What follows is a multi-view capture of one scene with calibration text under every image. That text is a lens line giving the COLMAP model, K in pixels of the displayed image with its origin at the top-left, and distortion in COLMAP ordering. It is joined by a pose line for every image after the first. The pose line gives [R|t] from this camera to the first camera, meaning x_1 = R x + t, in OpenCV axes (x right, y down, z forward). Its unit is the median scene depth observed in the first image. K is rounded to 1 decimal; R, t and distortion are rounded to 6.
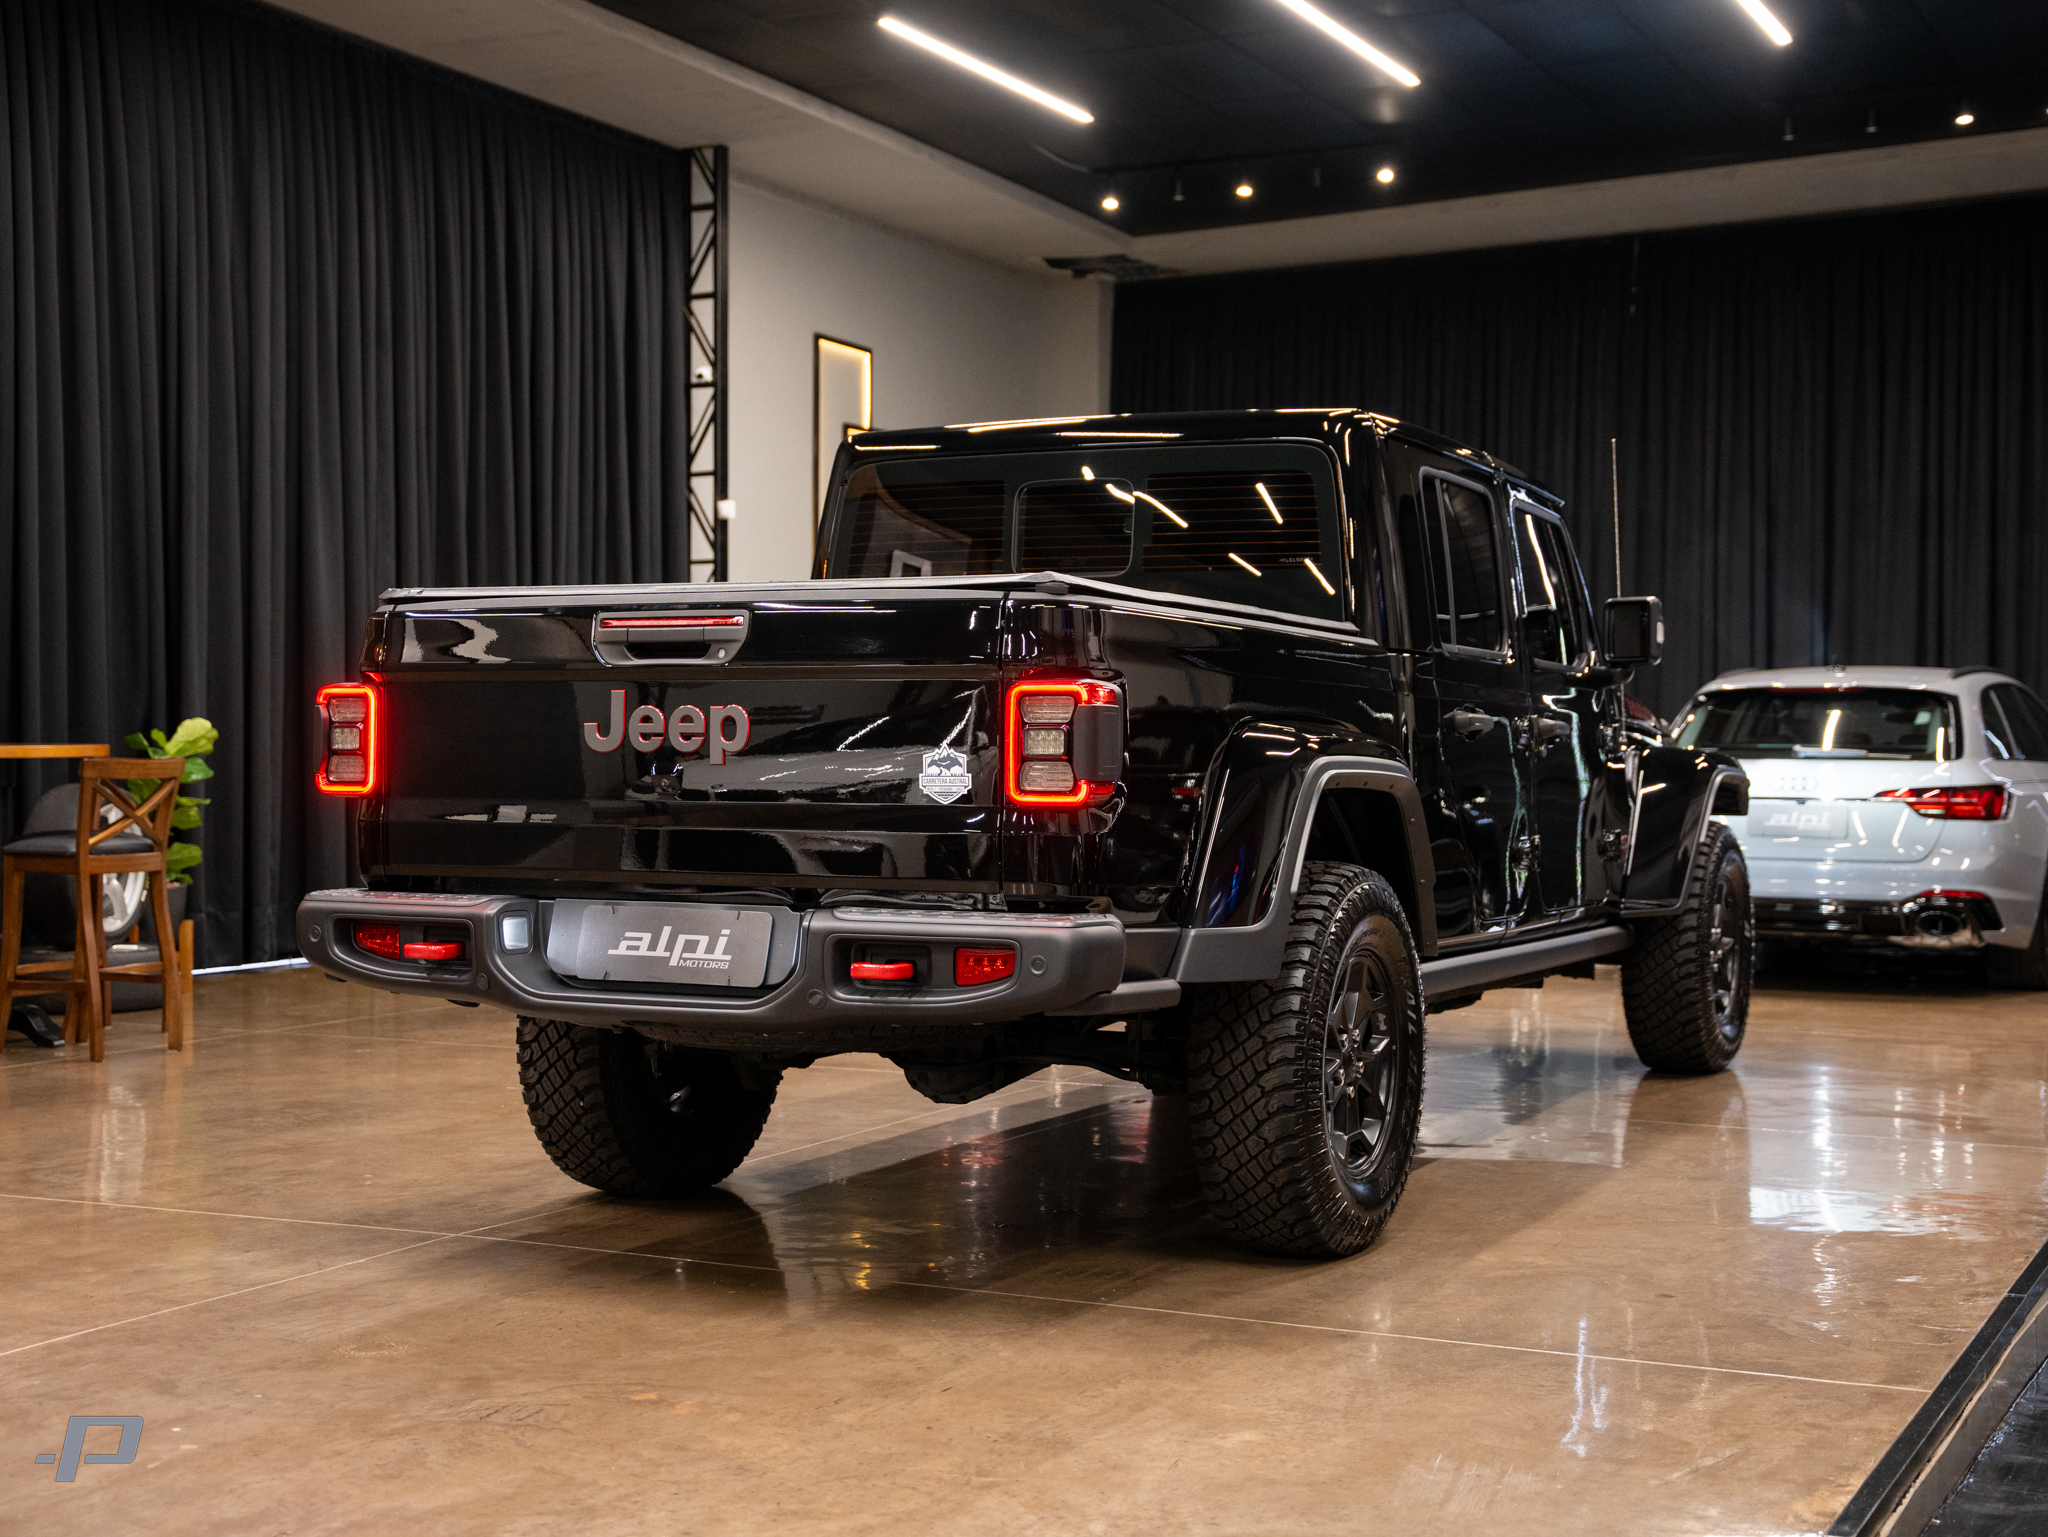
lens RADIAL K [[2591.5, 0, 1024.0], [0, 2591.5, 768.5], [0, 0, 1]] dist [0.012814, -0.006700]
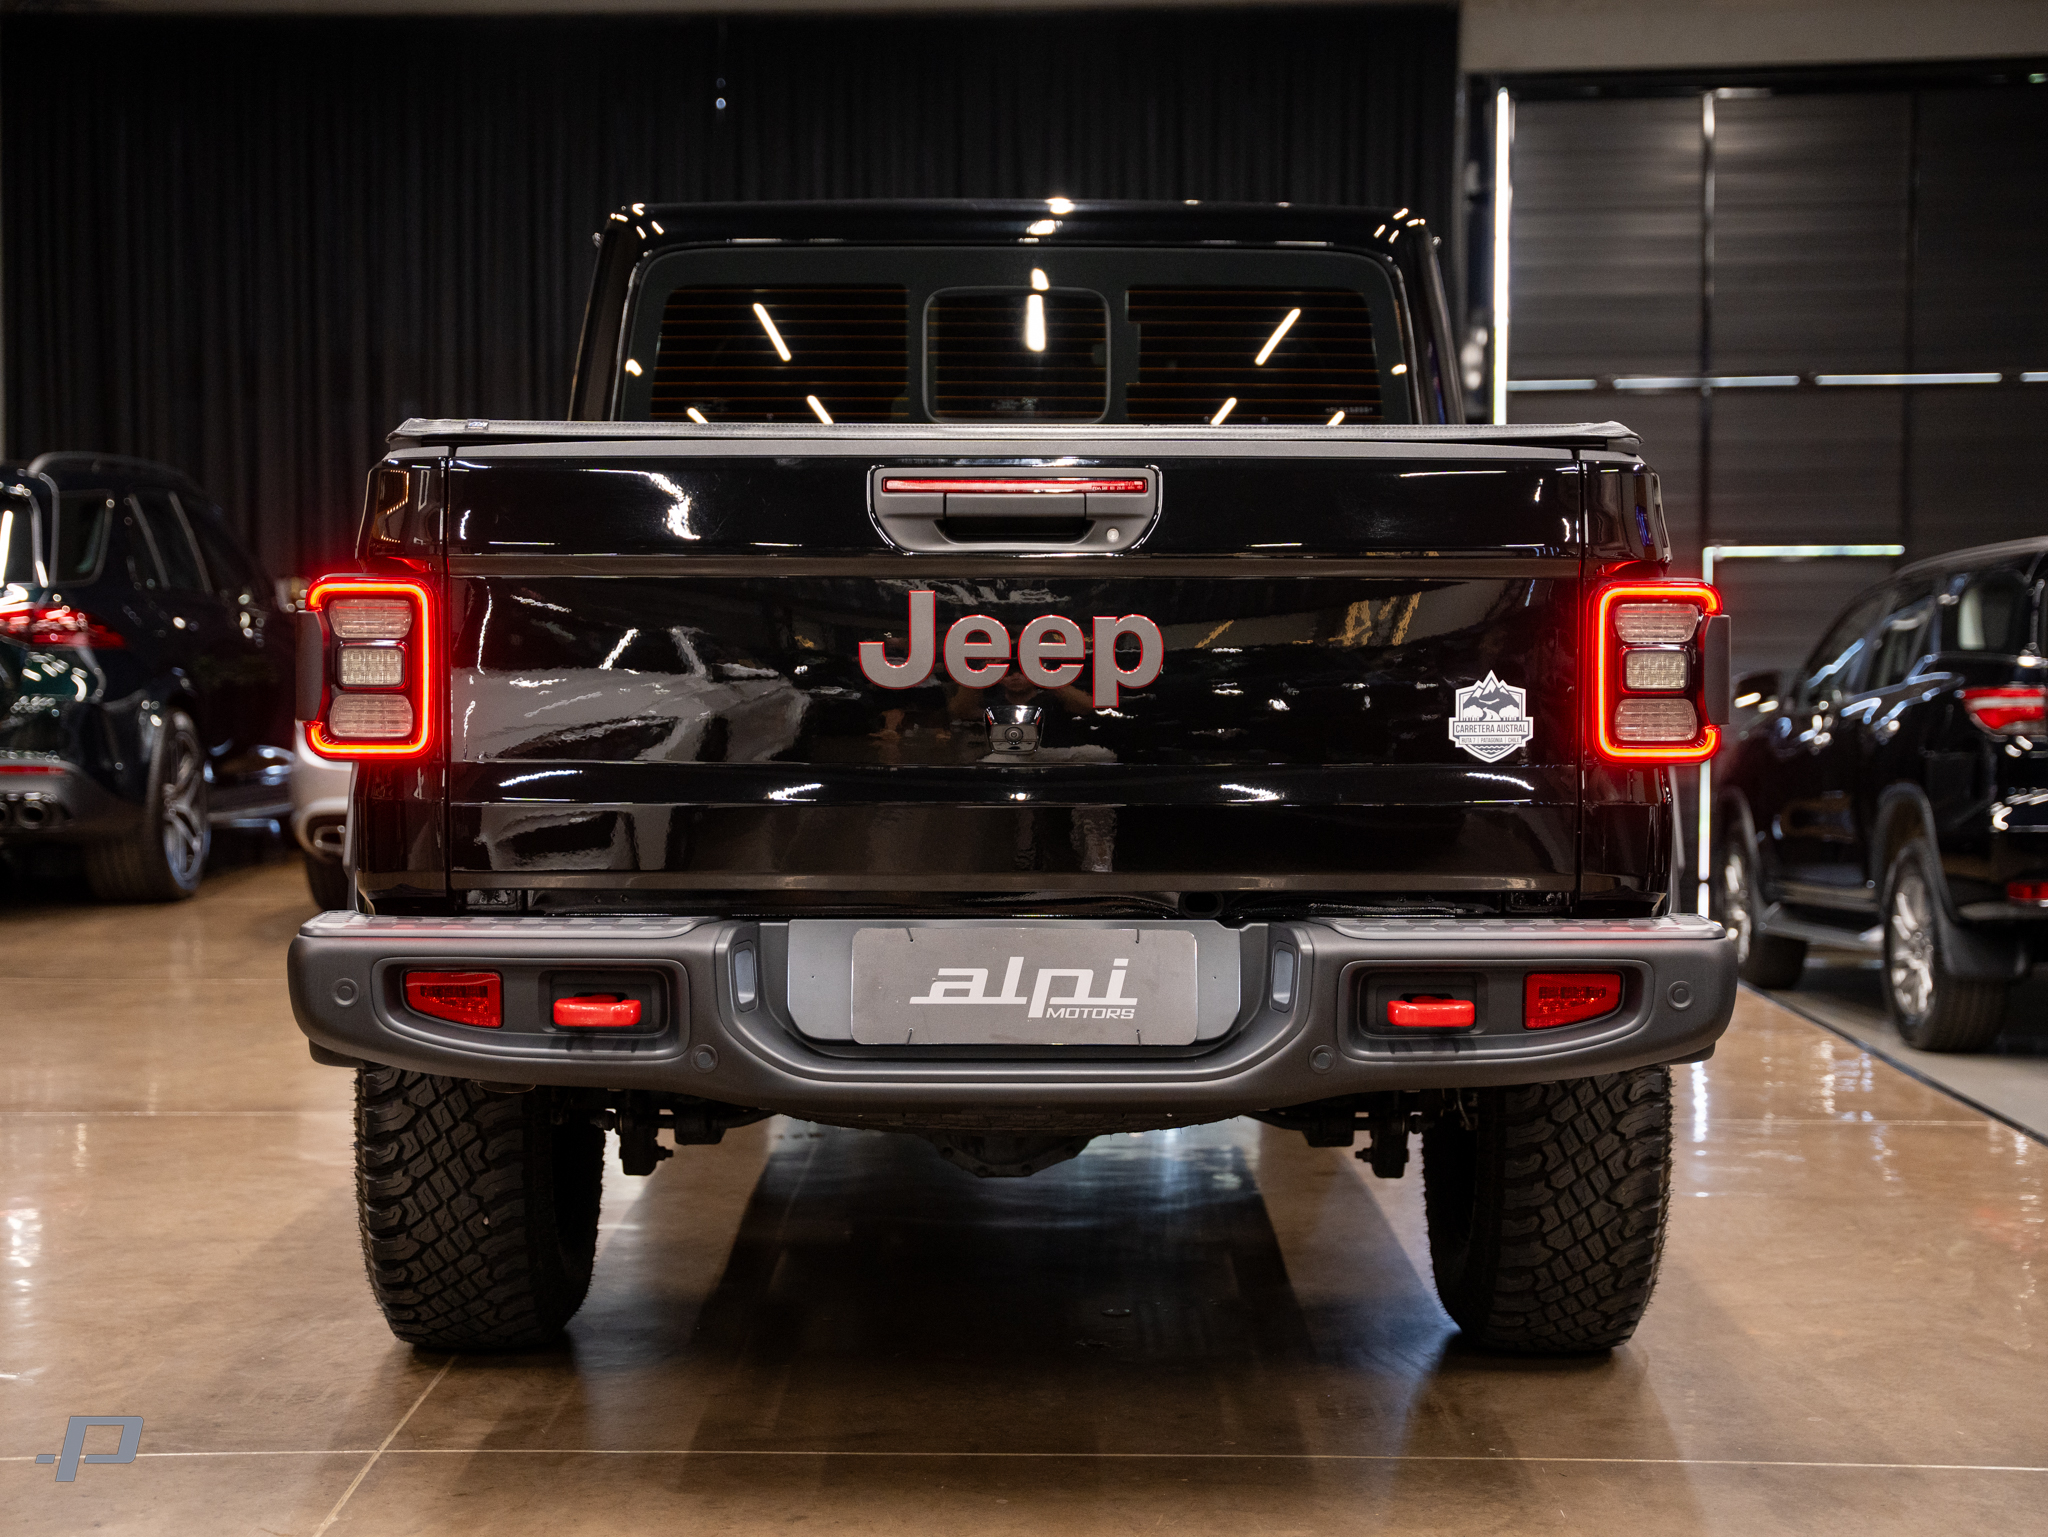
lens RADIAL K [[3095.2, 0, 1024.0], [0, 3095.2, 768.5], [0, 0, 1]] dist [0.038569, -0.020954]
pose [[0.908624, -0.020871, 0.417094, -0.453154], [0.006154, 0.999311, 0.036598, -0.014251], [-0.417571, -0.030687, 0.908126, 0.297126]]
